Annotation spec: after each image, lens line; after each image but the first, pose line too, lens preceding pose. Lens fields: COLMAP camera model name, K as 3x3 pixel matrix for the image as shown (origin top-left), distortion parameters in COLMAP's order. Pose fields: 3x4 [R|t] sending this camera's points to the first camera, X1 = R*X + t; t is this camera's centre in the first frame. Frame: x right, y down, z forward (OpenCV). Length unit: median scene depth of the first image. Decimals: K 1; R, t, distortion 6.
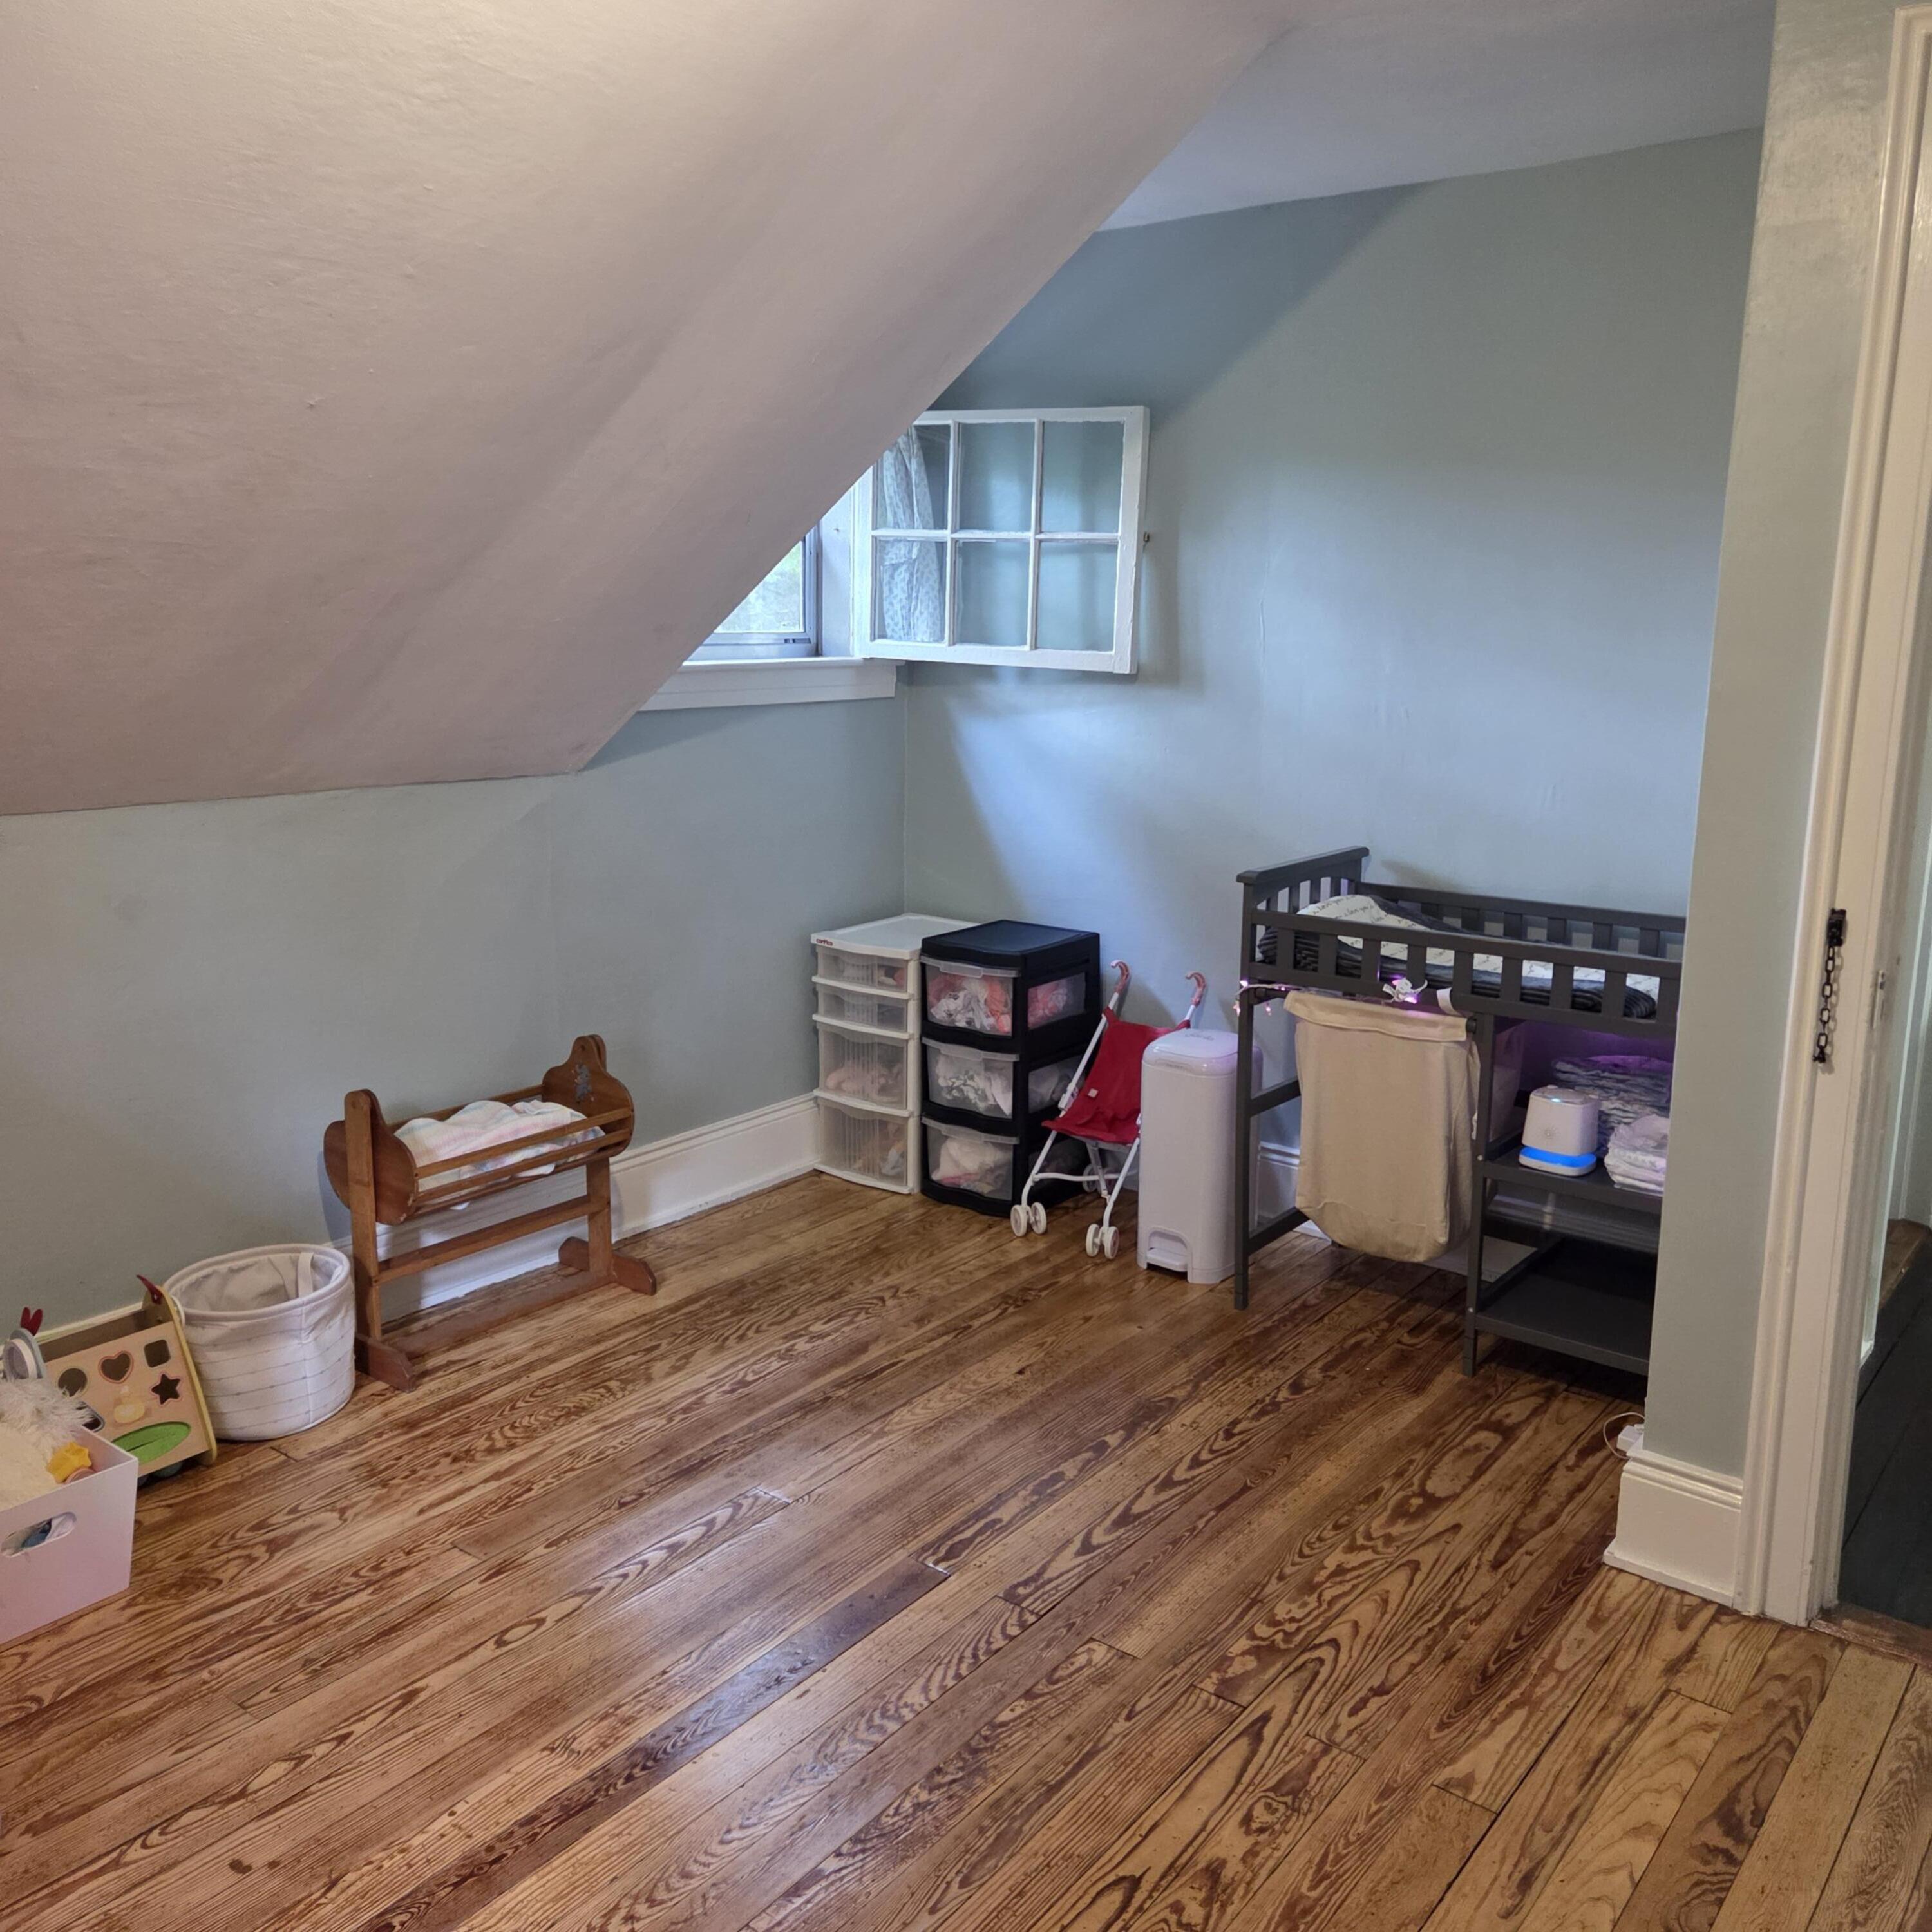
lens RADIAL K [[1728.2, 0, 967.7], [0, 1728.2, 962.8], [0, 0, 1]] dist [0.000237, -0.012921]
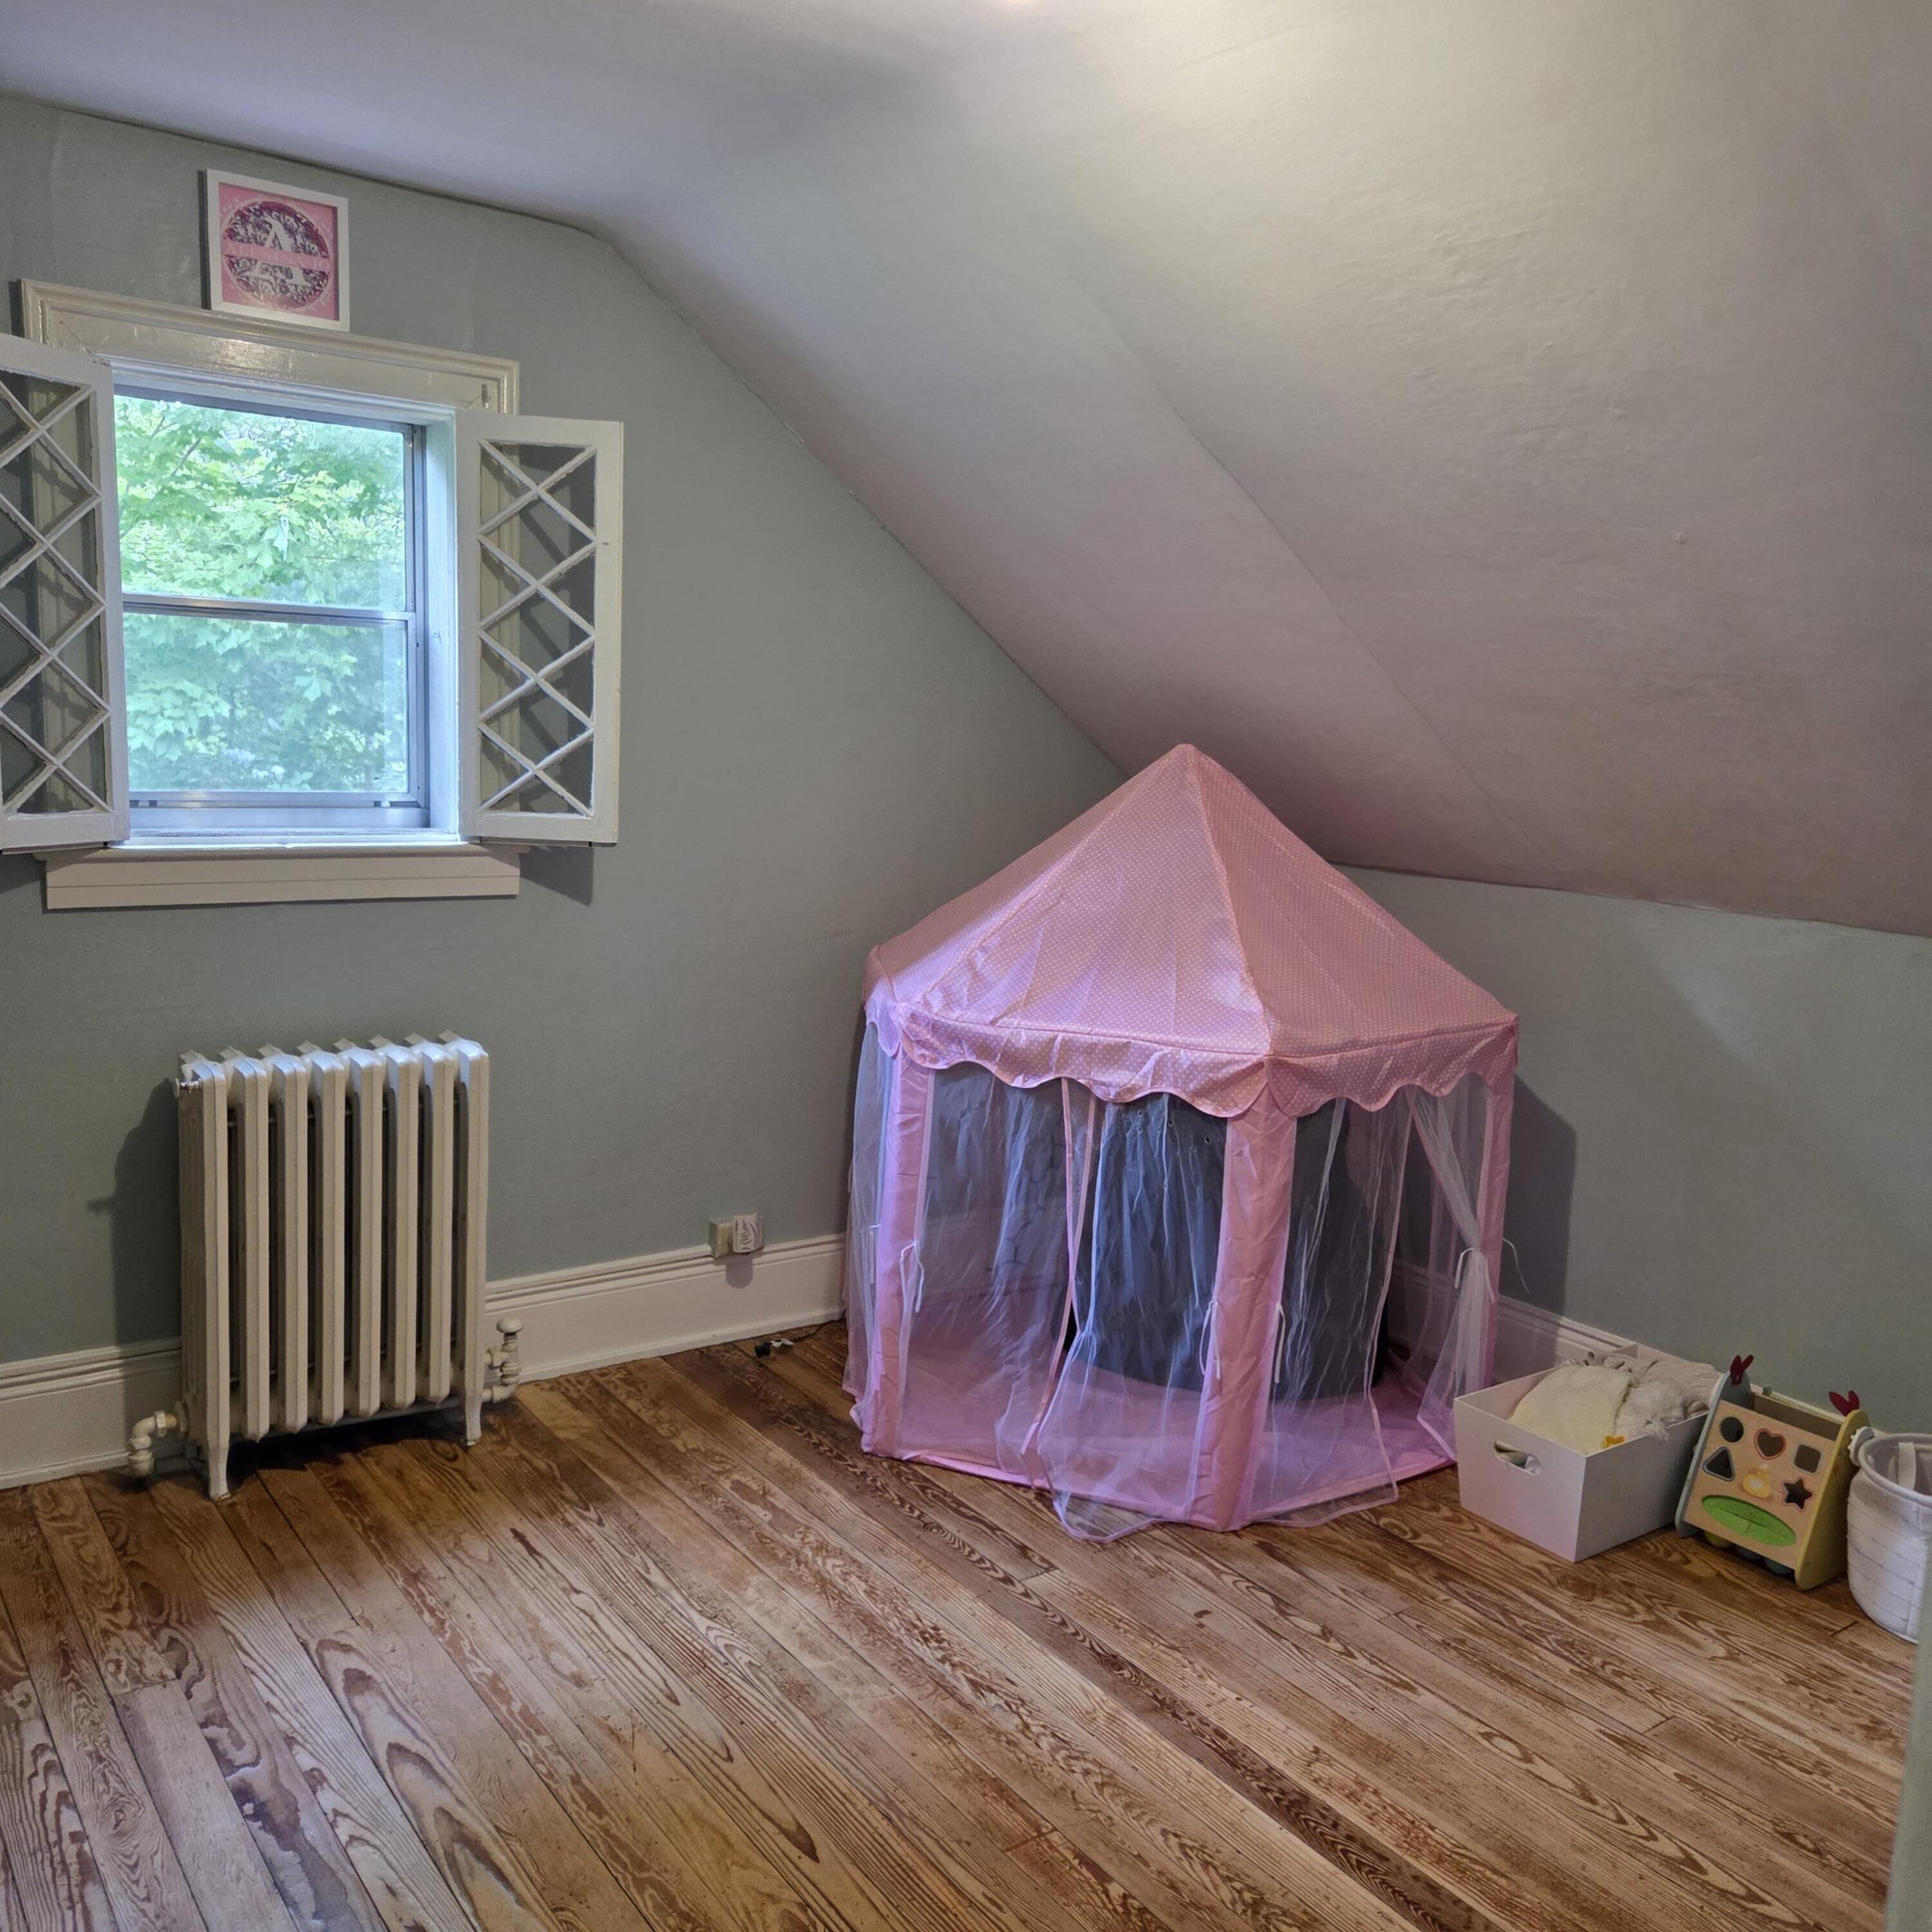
lens RADIAL K [[1728.2, 0, 986.9], [0, 1728.2, 956.6], [0, 0, 1]] dist [0.000237, -0.012921]
pose [[-0.270495, 0.134005, -0.953350, 0.671309], [-0.244442, 0.948253, 0.202644, -0.162552], [0.931172, 0.287853, -0.223741, 0.773173]]
